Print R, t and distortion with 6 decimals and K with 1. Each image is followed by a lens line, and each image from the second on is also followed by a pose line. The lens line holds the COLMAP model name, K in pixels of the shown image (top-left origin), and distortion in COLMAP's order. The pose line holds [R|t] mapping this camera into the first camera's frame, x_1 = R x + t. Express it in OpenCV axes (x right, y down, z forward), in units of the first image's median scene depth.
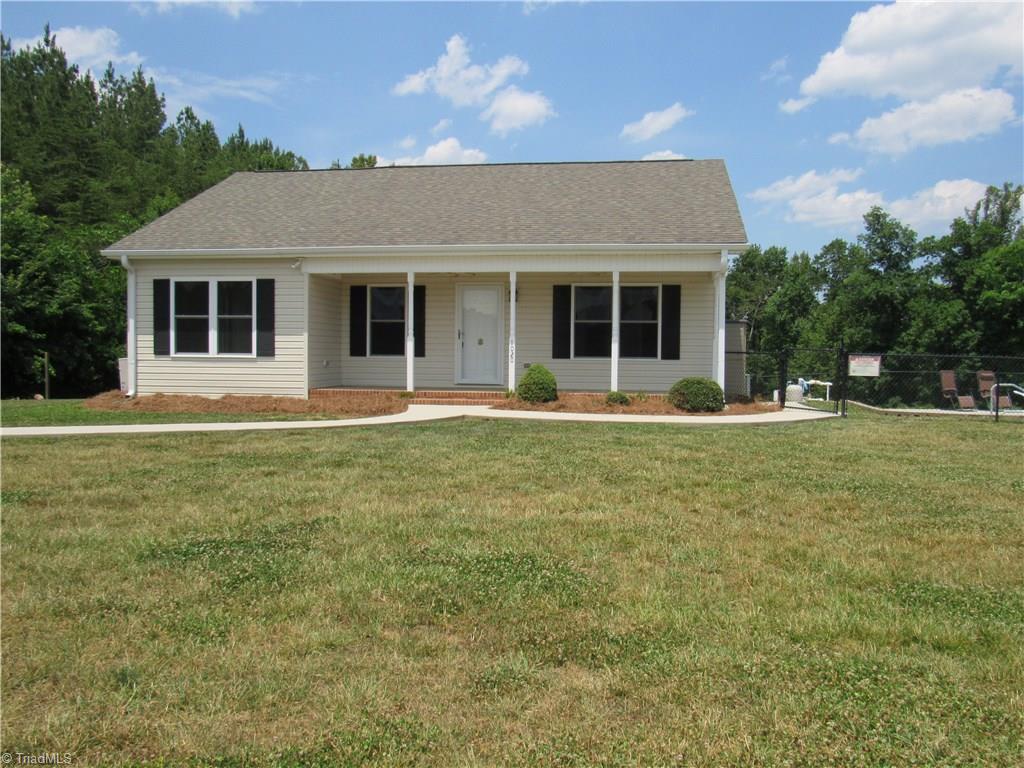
lens RADIAL K [[857.9, 0, 512.0], [0, 857.9, 384.0], [0, 0, 1]] dist [-0.026950, 0.006740]
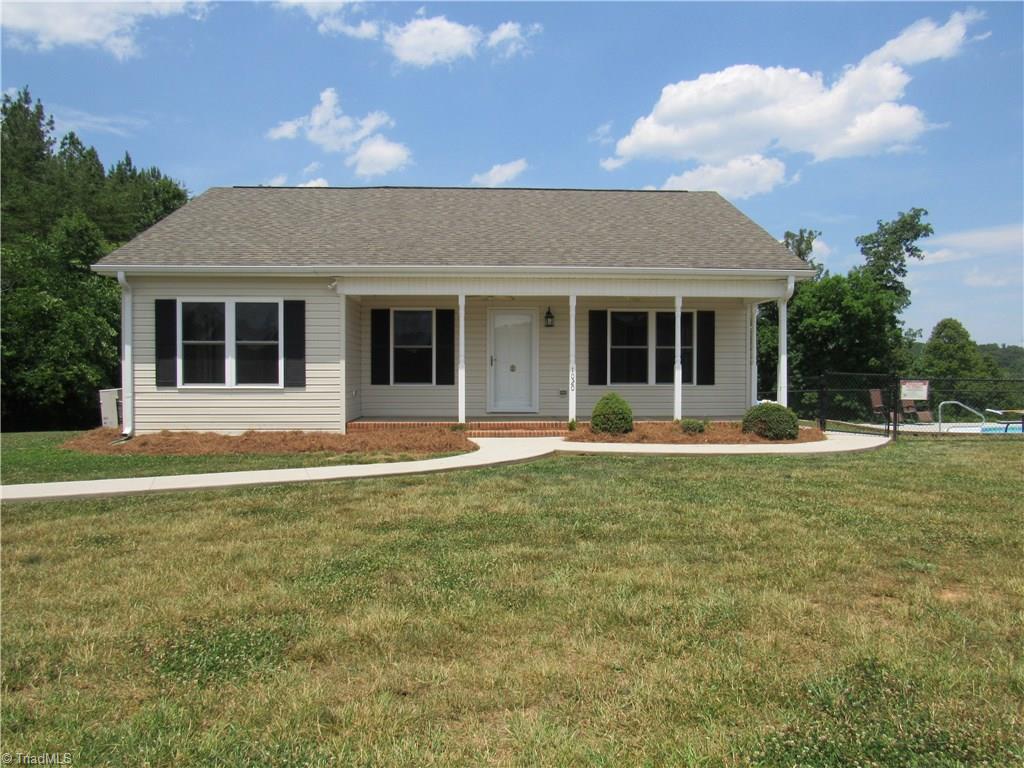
lens RADIAL K [[745.4, 0, 512.0], [0, 745.4, 384.0], [0, 0, 1]] dist [-0.008442, -0.003470]
pose [[0.980101, -0.011911, 0.198144, -0.210604], [0.015616, 0.999731, -0.017148, -0.017682], [-0.197886, 0.019901, 0.980023, 0.184585]]
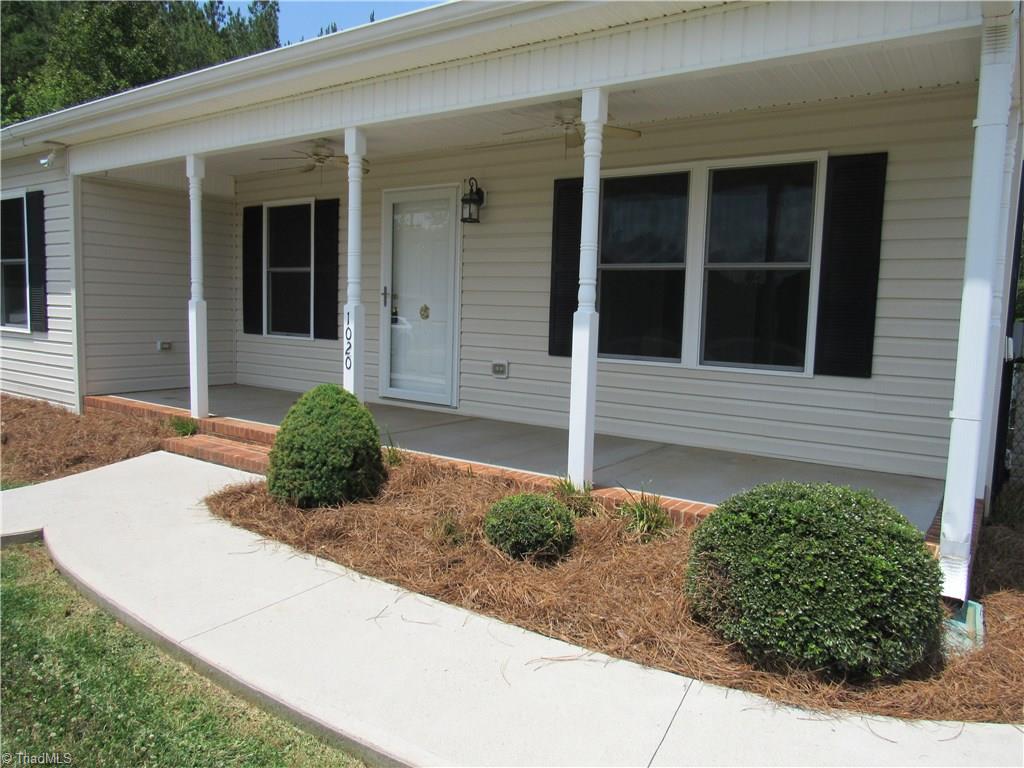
lens RADIAL K [[734.8, 0, 512.0], [0, 734.8, 384.0], [0, 0, 1]] dist [-0.028525, 0.008469]
pose [[0.899877, 0.062246, -0.431678, 0.191249], [-0.038172, 0.997205, 0.064221, -0.038781], [0.434470, -0.041313, 0.899739, 0.674685]]
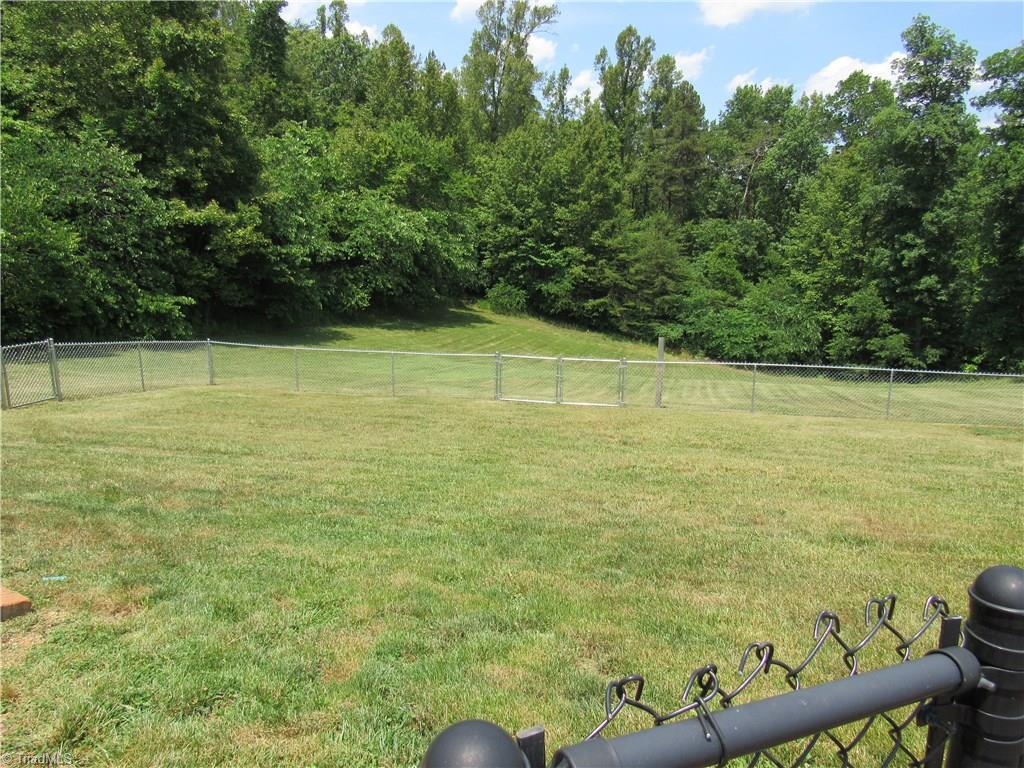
lens RADIAL K [[734.8, 0, 512.0], [0, 734.8, 384.0], [0, 0, 1]] dist [-0.028525, 0.008469]
pose [[0.999705, -0.001877, -0.024235, 0.395564], [0.006239, 0.983426, 0.181205, -0.044697], [0.023493, -0.181302, 0.983147, 1.476543]]
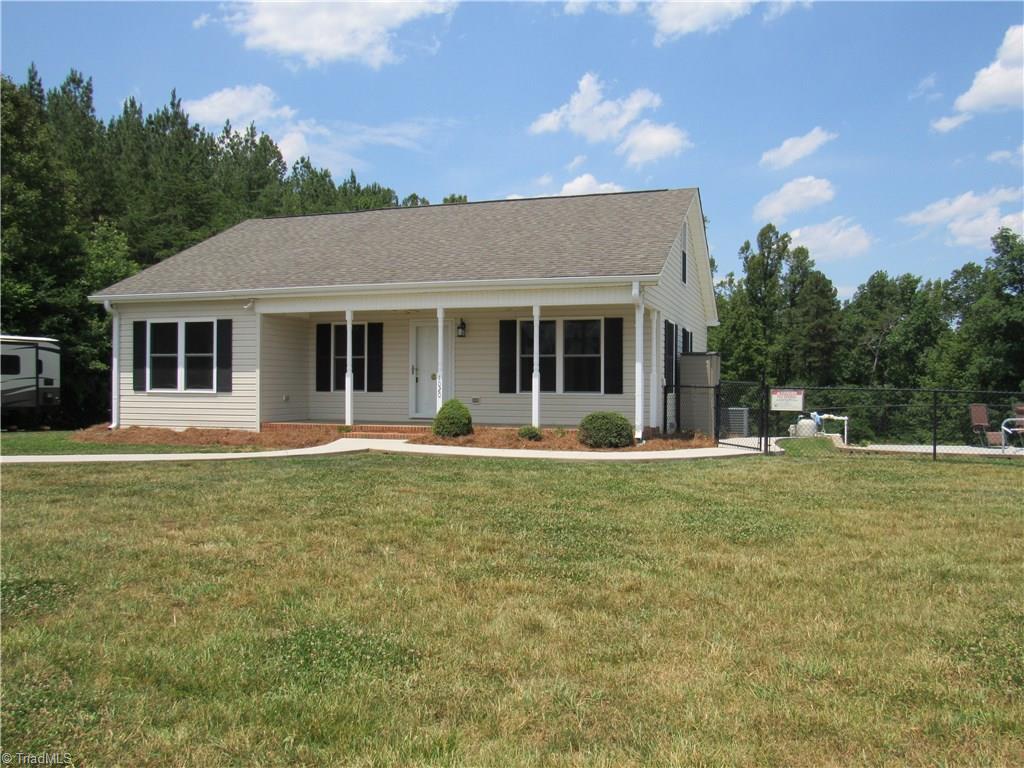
lens RADIAL K [[856.1, 0, 512.0], [0, 856.1, 384.0], [0, 0, 1]] dist [-0.028728, -0.007274]
pose [[0.985574, -0.004808, -0.169179, 0.234679], [-0.001661, 0.999274, -0.038074, -0.002132], [0.169239, 0.037805, 0.984850, 0.014514]]
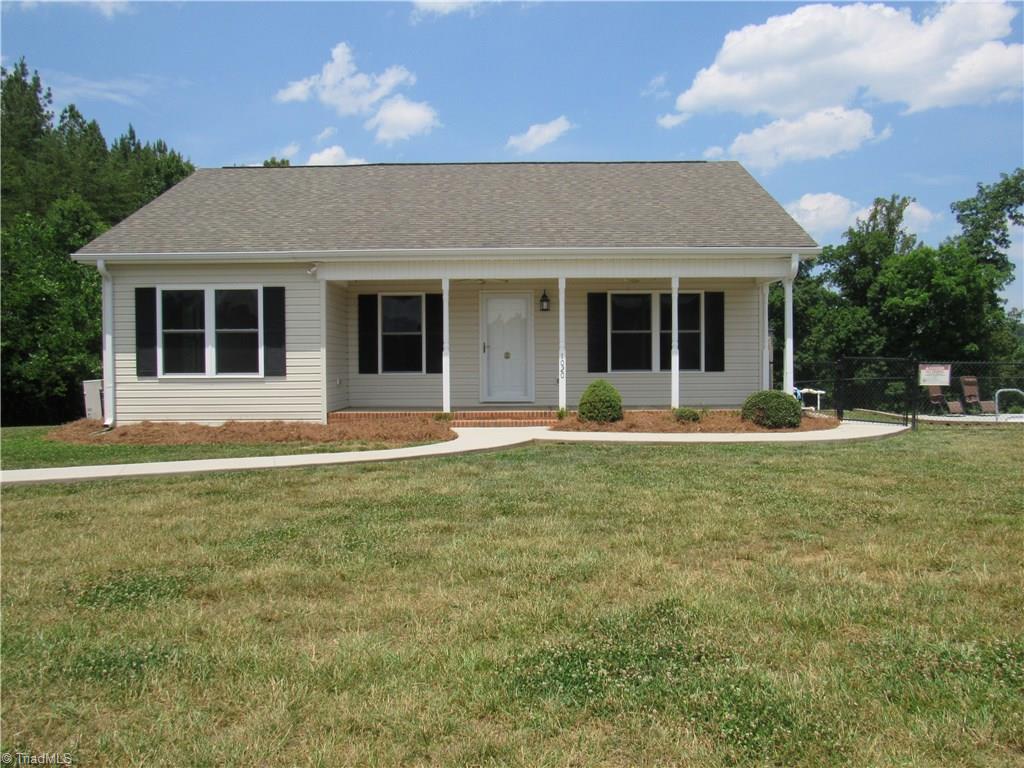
lens RADIAL K [[851.9, 0, 512.0], [0, 851.9, 384.0], [0, 0, 1]] dist [-0.016822, 0.006997]
pose [[0.990645, -0.019207, 0.135108, -0.159637], [0.020677, 0.999741, -0.009486, -0.010452], [-0.134891, 0.012191, 0.990786, 0.106650]]
